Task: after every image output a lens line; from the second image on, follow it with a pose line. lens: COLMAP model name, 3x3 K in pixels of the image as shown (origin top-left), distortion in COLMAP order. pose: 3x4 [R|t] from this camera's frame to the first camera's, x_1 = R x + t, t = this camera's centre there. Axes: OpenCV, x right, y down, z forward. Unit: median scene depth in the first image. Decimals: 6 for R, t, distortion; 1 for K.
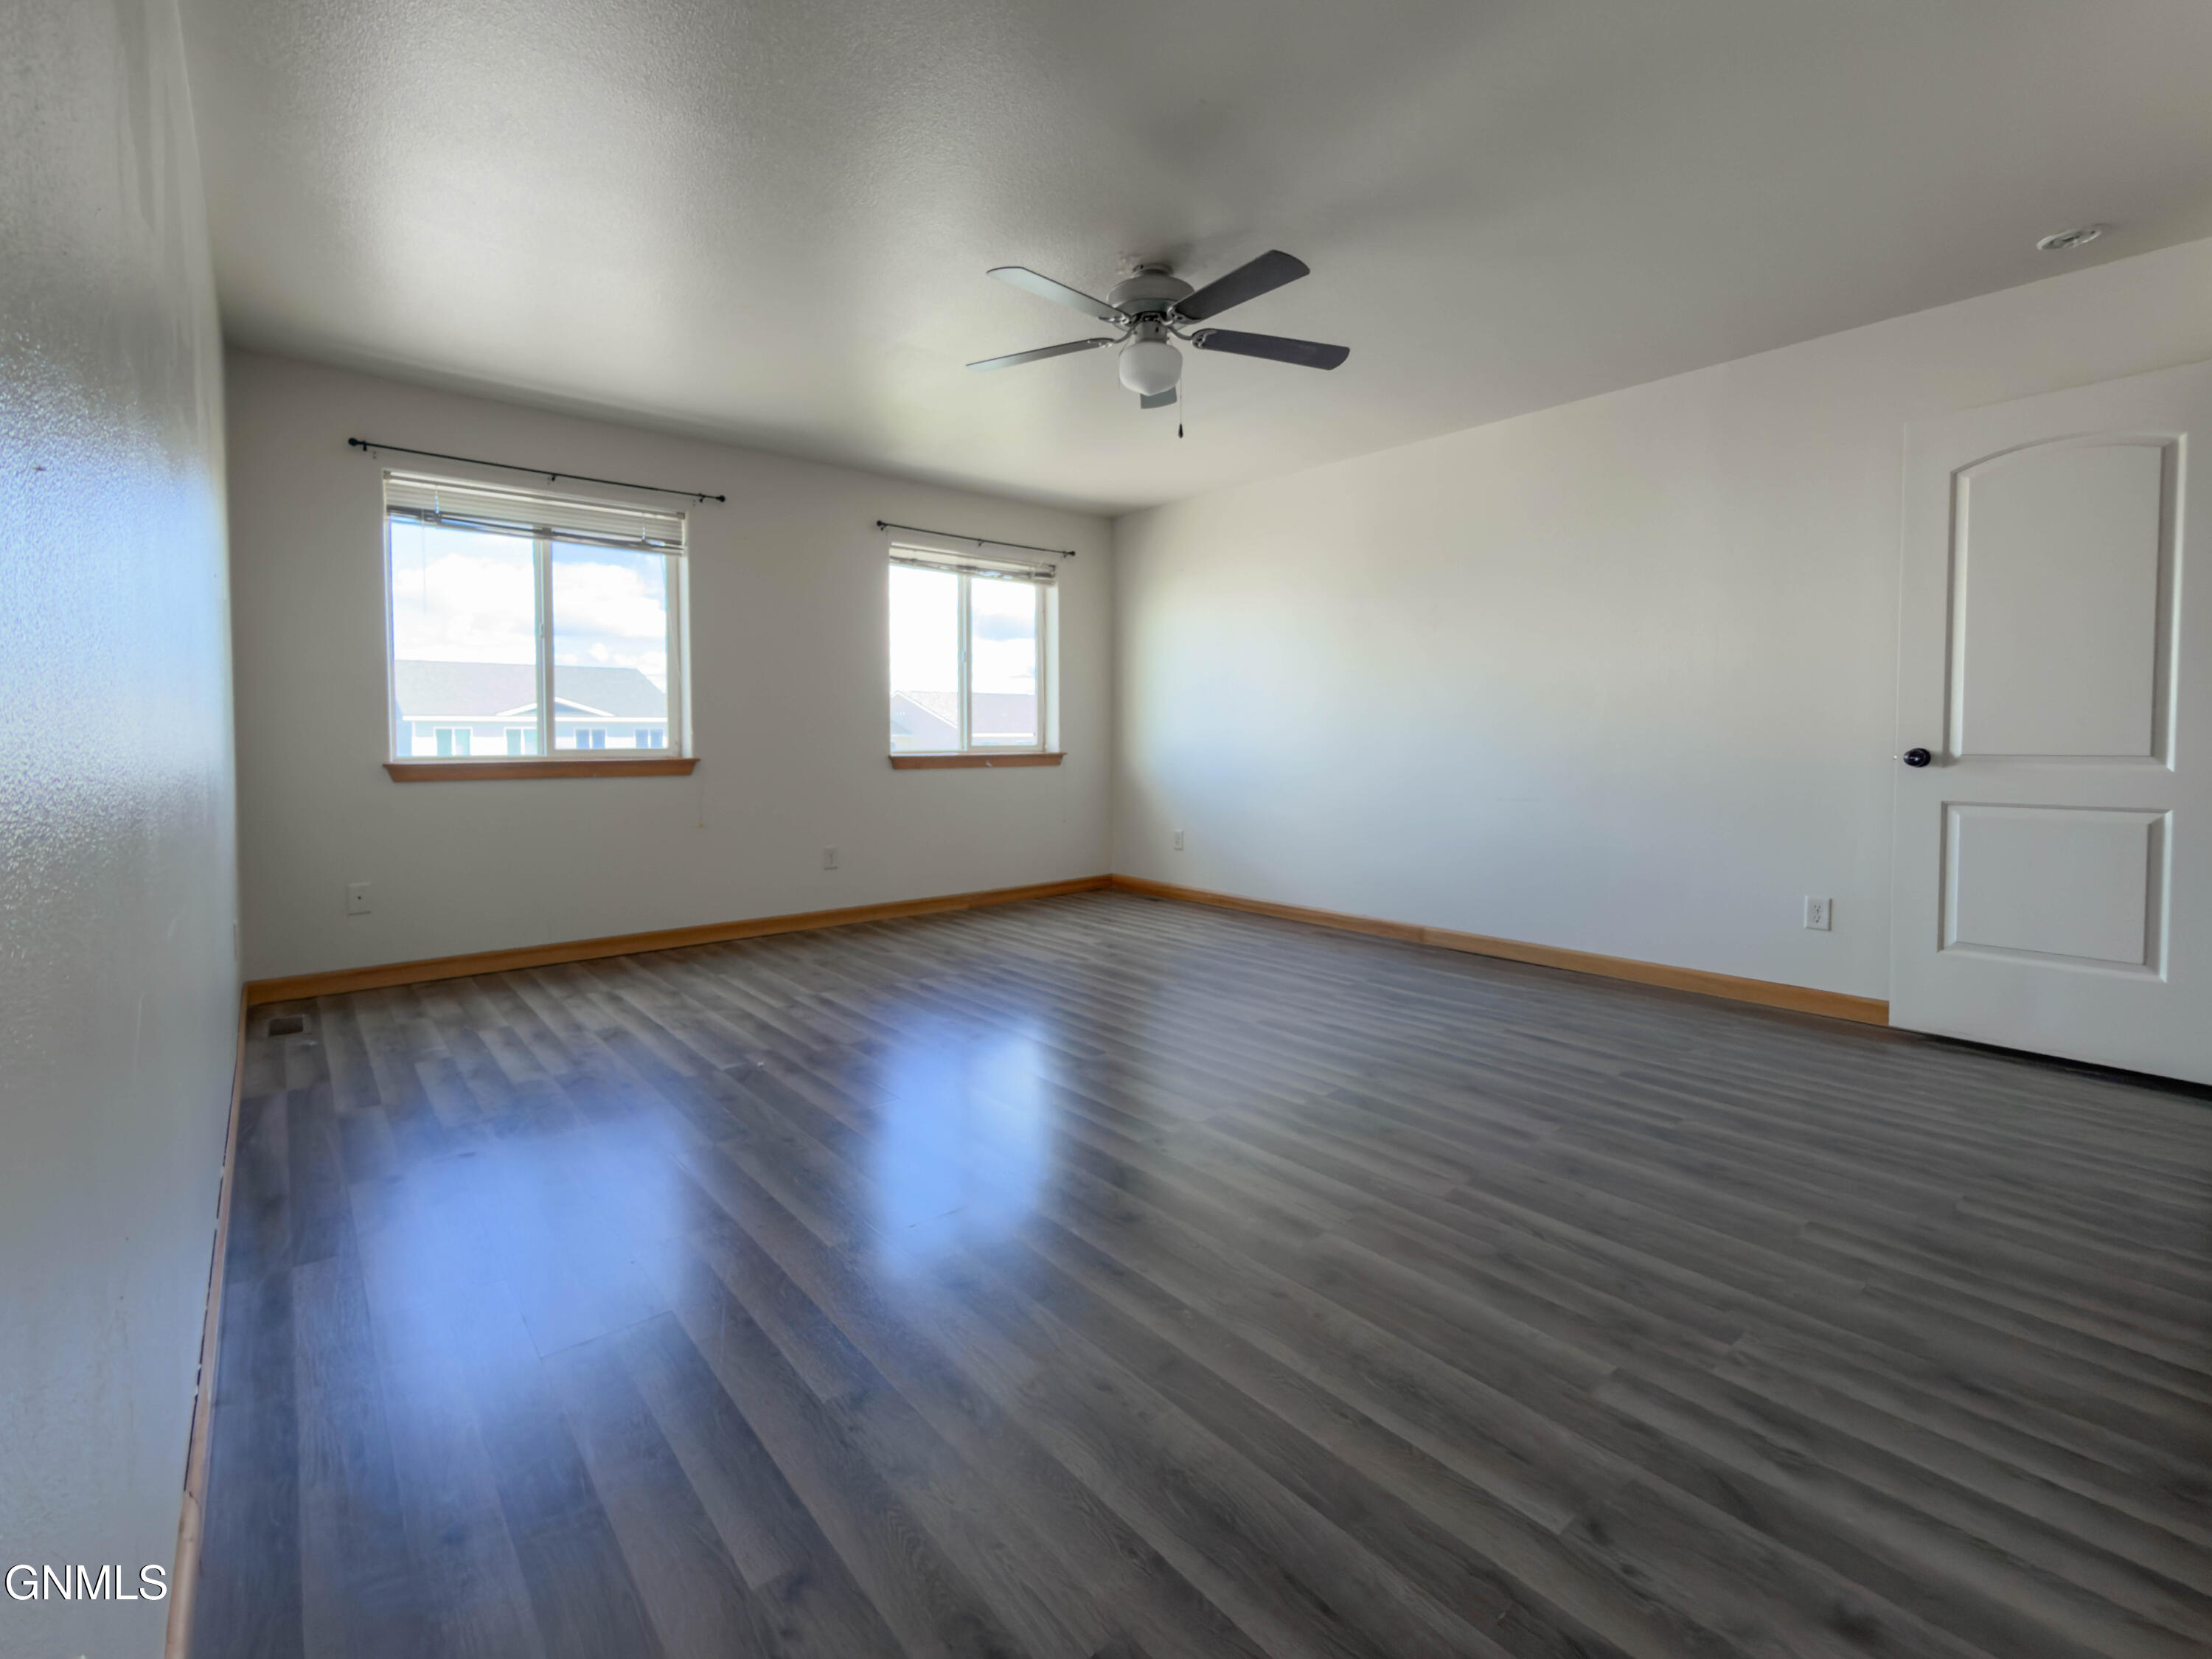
lens RADIAL K [[923.2, 0, 1118.4], [0, 923.2, 819.0], [0, 0, 1]] dist [-0.001128, -0.000068]
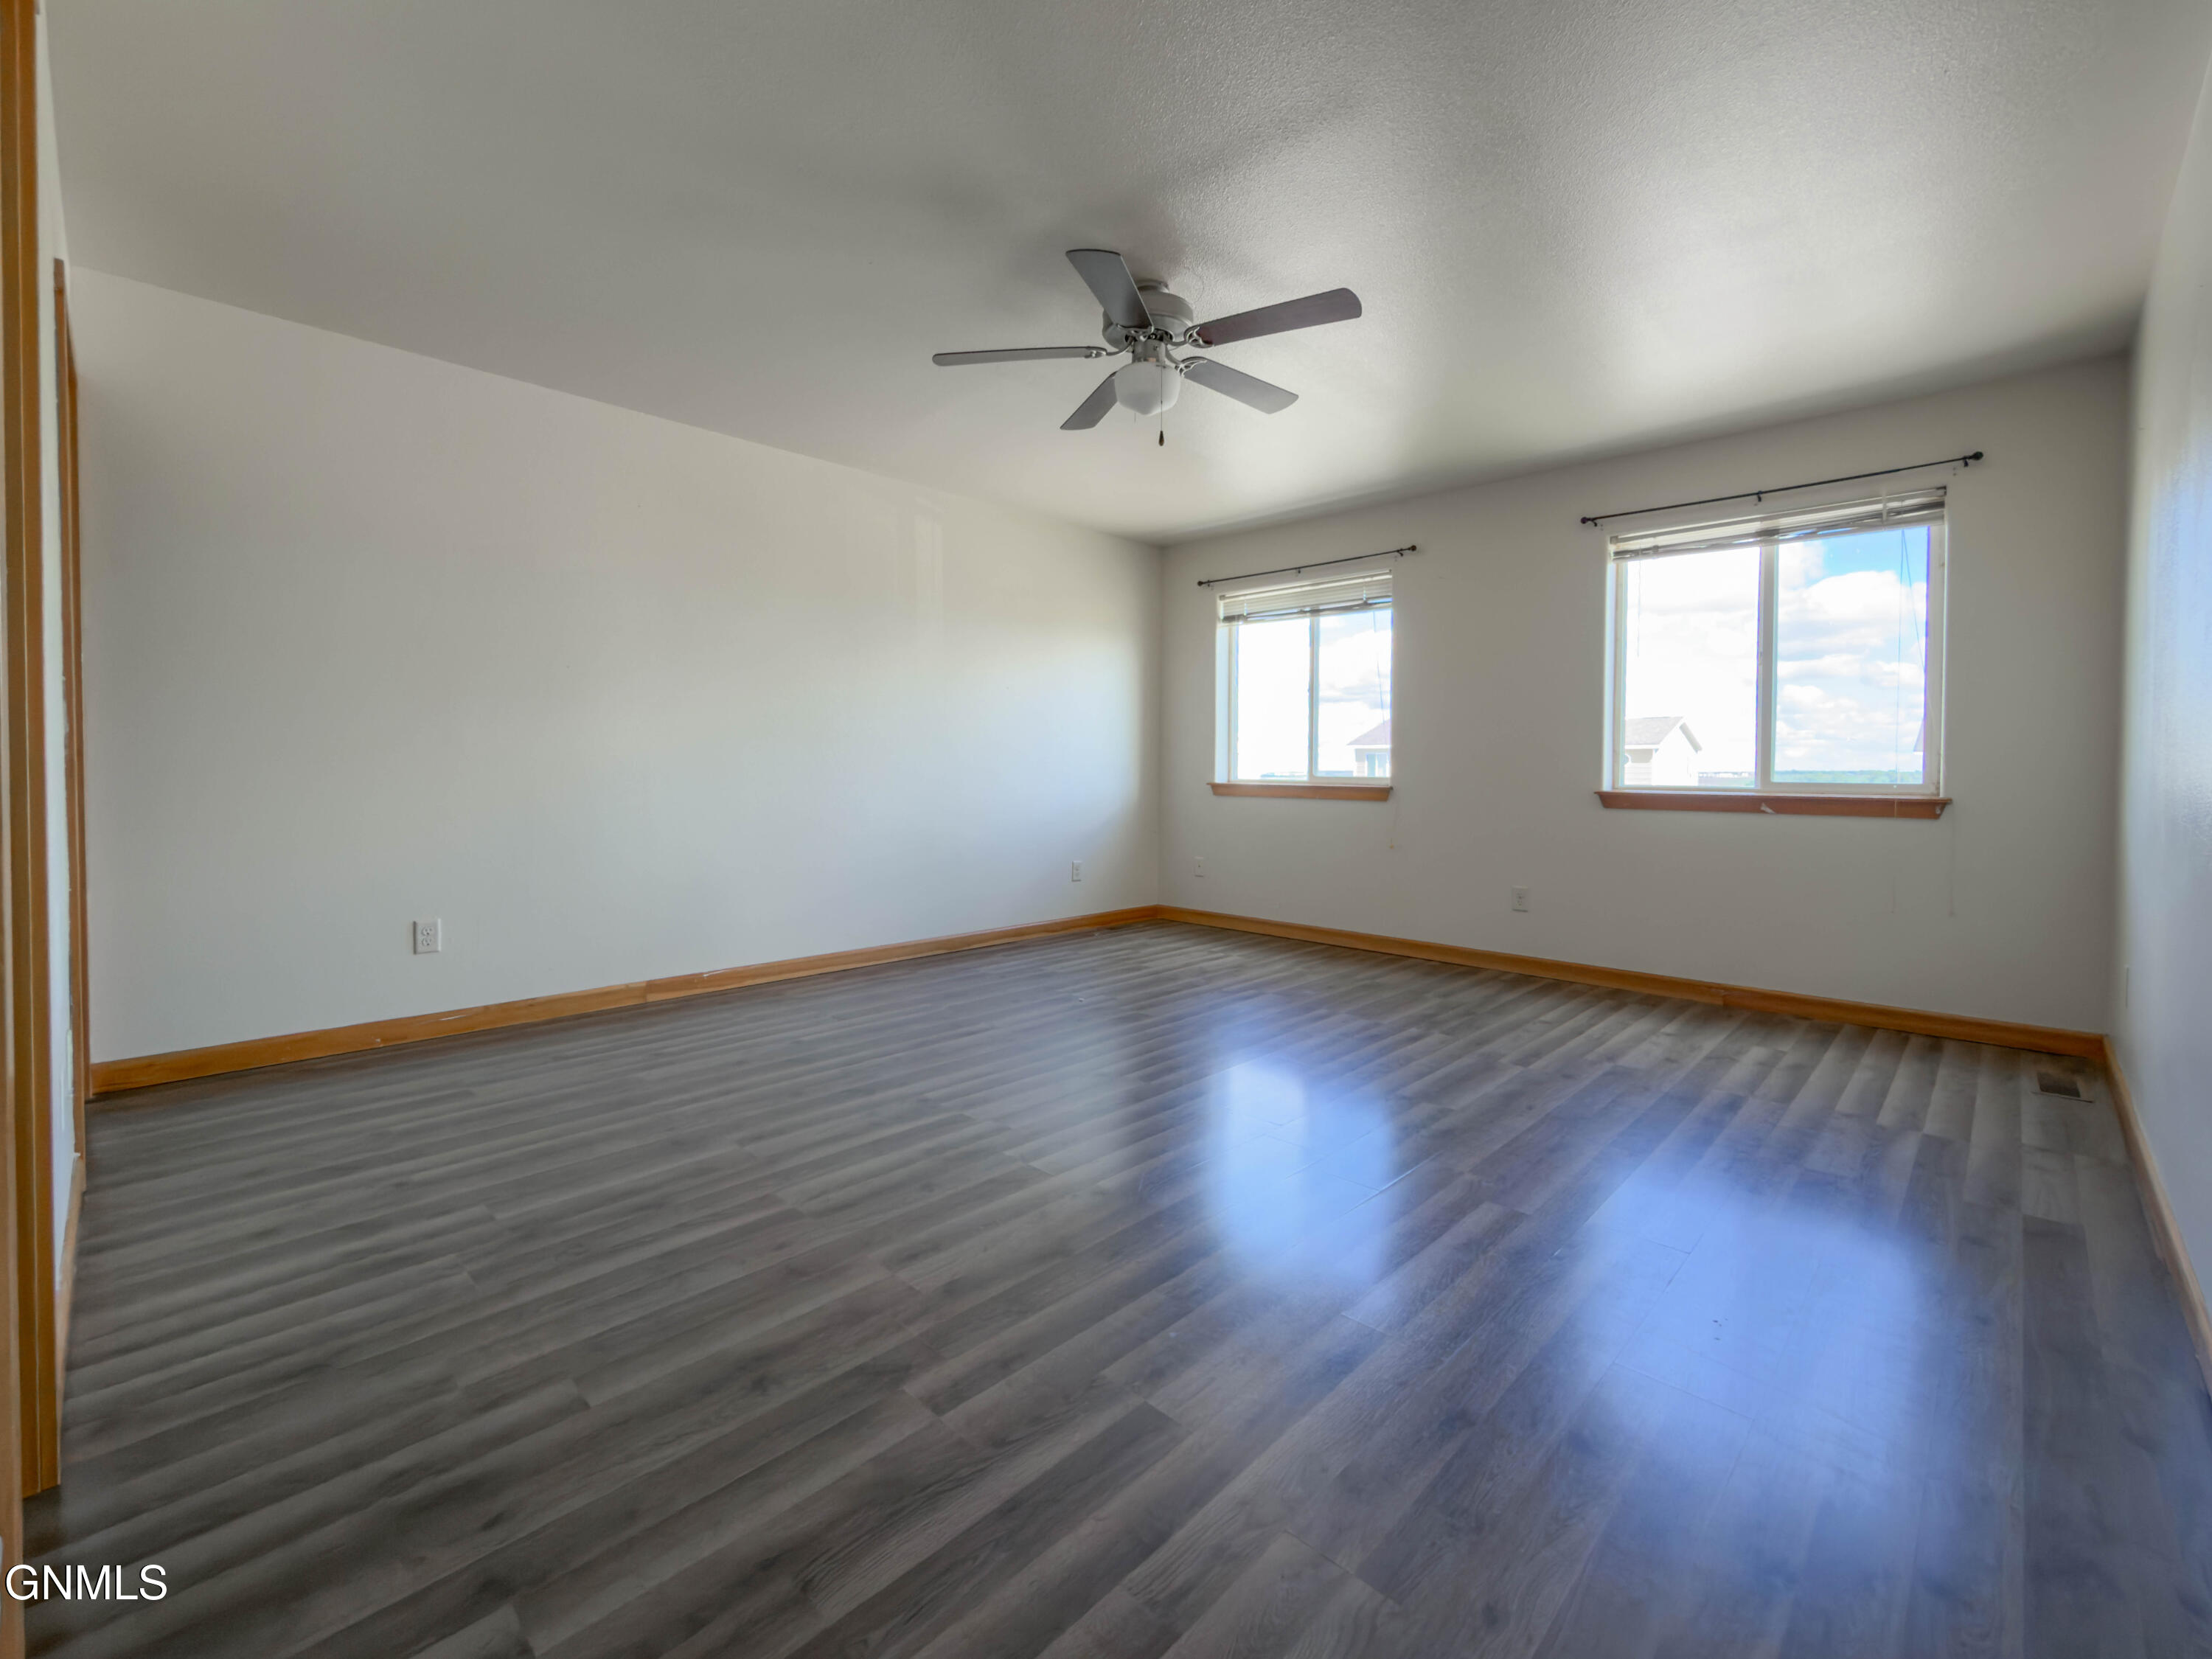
lens RADIAL K [[933.1, 0, 1106.0], [0, 933.1, 829.5], [0, 0, 1]] dist [0.004452, 0.000027]
pose [[0.118980, 0.071313, -0.990332, 0.928979], [-0.094991, 0.993660, 0.060140, -0.073365], [0.988342, 0.086917, 0.125000, 0.779578]]
